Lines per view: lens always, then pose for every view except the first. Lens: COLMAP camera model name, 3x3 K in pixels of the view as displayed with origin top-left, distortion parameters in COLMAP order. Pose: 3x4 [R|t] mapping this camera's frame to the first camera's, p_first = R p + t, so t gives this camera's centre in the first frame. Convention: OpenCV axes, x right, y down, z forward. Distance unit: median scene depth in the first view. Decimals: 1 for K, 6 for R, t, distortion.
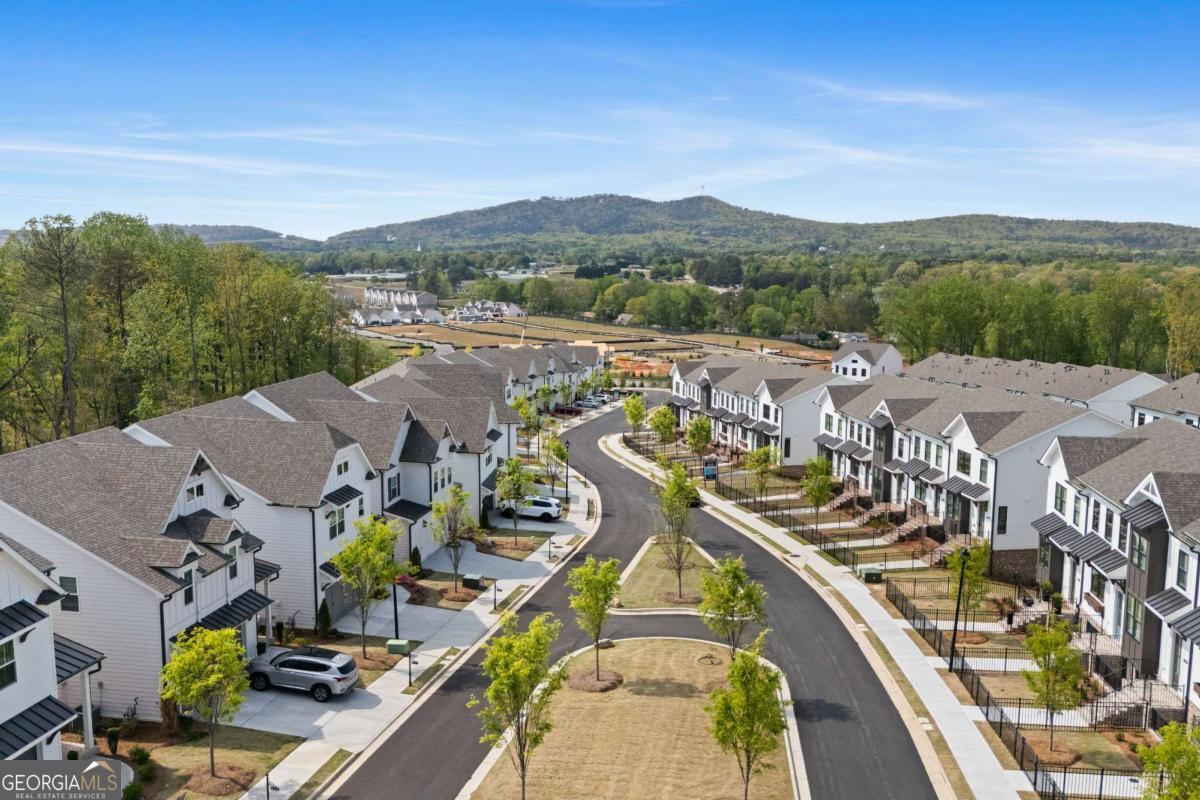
lens RADIAL K [[1039.6, 0, 600.0], [0, 1039.6, 400.0], [0, 0, 1]] dist [0.110988, -0.177387]
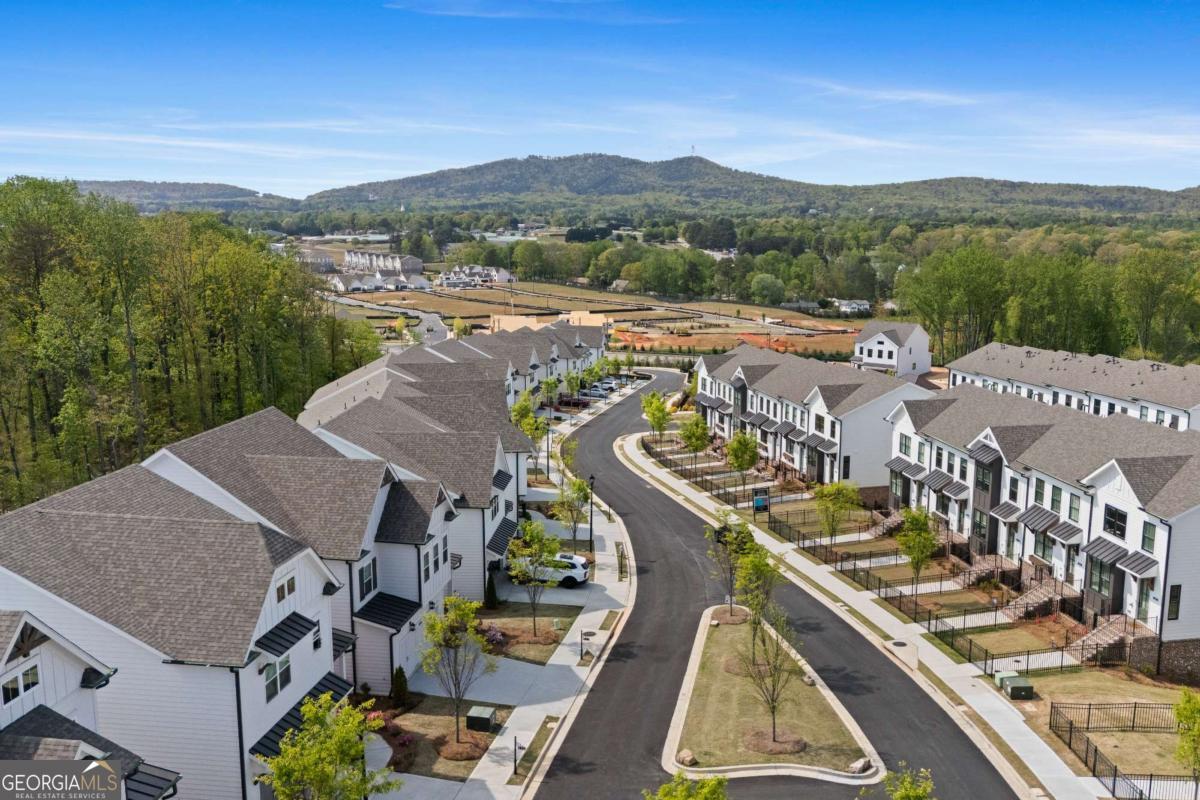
lens RADIAL K [[1040.5, 0, 659.9], [0, 1040.5, 398.0], [0, 0, 1]] dist [0.112943, -0.207685]
pose [[0.997748, -0.007763, 0.066625, -0.024310], [0.005447, 0.999377, 0.034876, -0.036554], [-0.066854, -0.034434, 0.997168, 0.149426]]
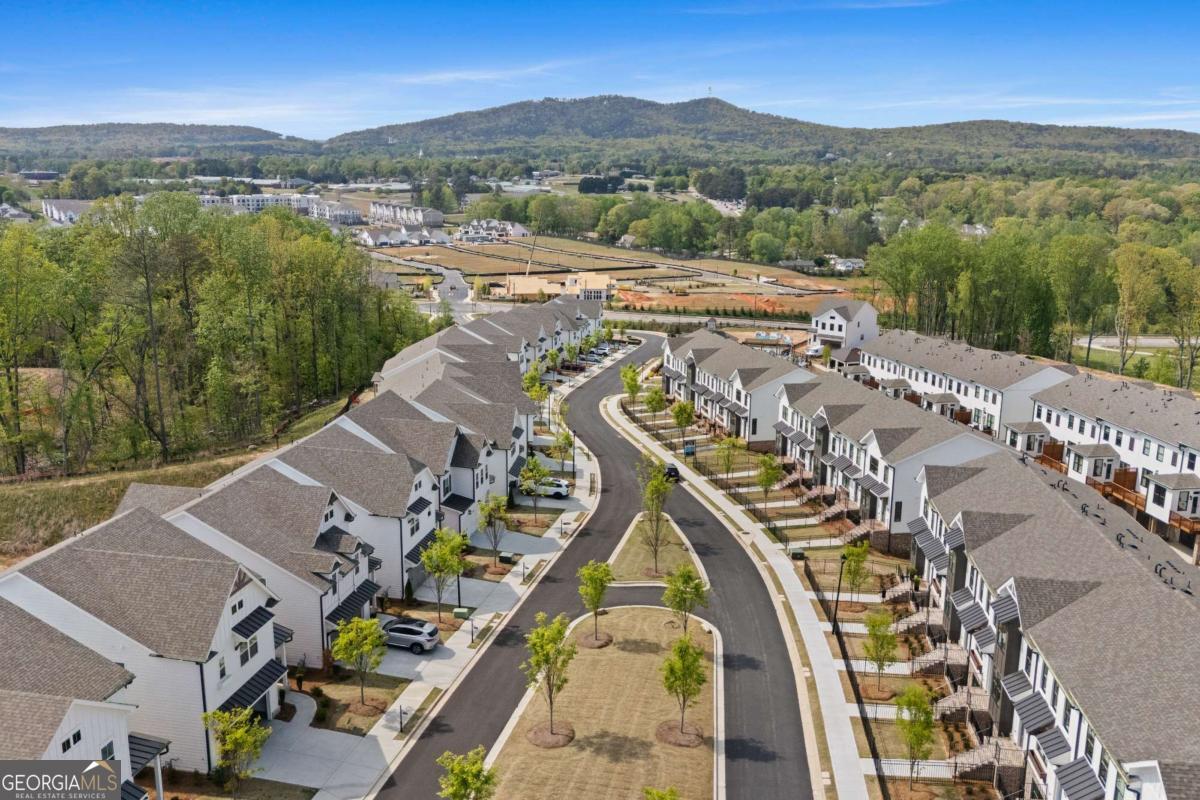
lens RADIAL K [[1039.6, 0, 600.0], [0, 1039.6, 400.0], [0, 0, 1]] dist [0.110988, -0.177387]
pose [[0.999971, 0.007333, -0.002225, 0.001674], [-0.007100, 0.995806, 0.091217, -0.084651], [0.002884, -0.091199, 0.995829, -0.185665]]
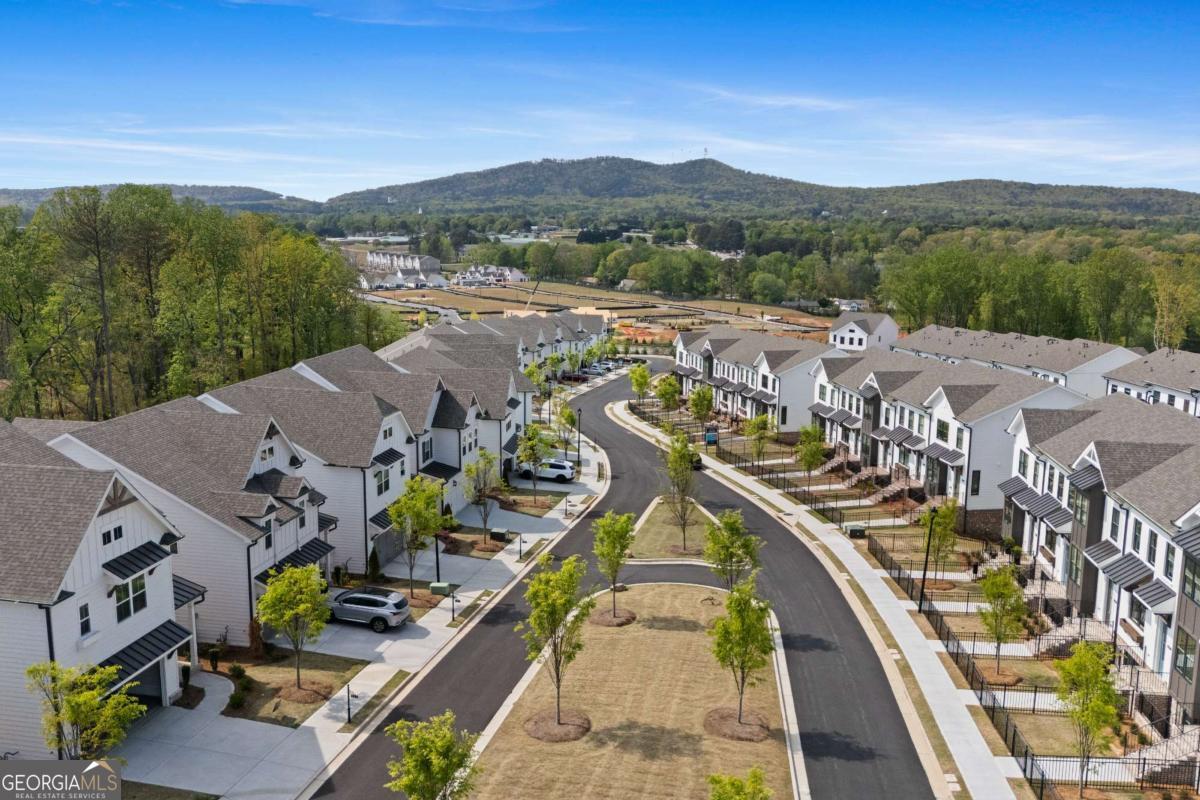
lens RADIAL K [[1039.6, 0, 600.0], [0, 1039.6, 400.0], [0, 0, 1]] dist [0.110988, -0.177387]
pose [[0.999984, 0.005605, -0.000356, -0.007501], [-0.005590, 0.999391, 0.034457, -0.005168], [0.000549, -0.034455, 0.999406, -0.059025]]
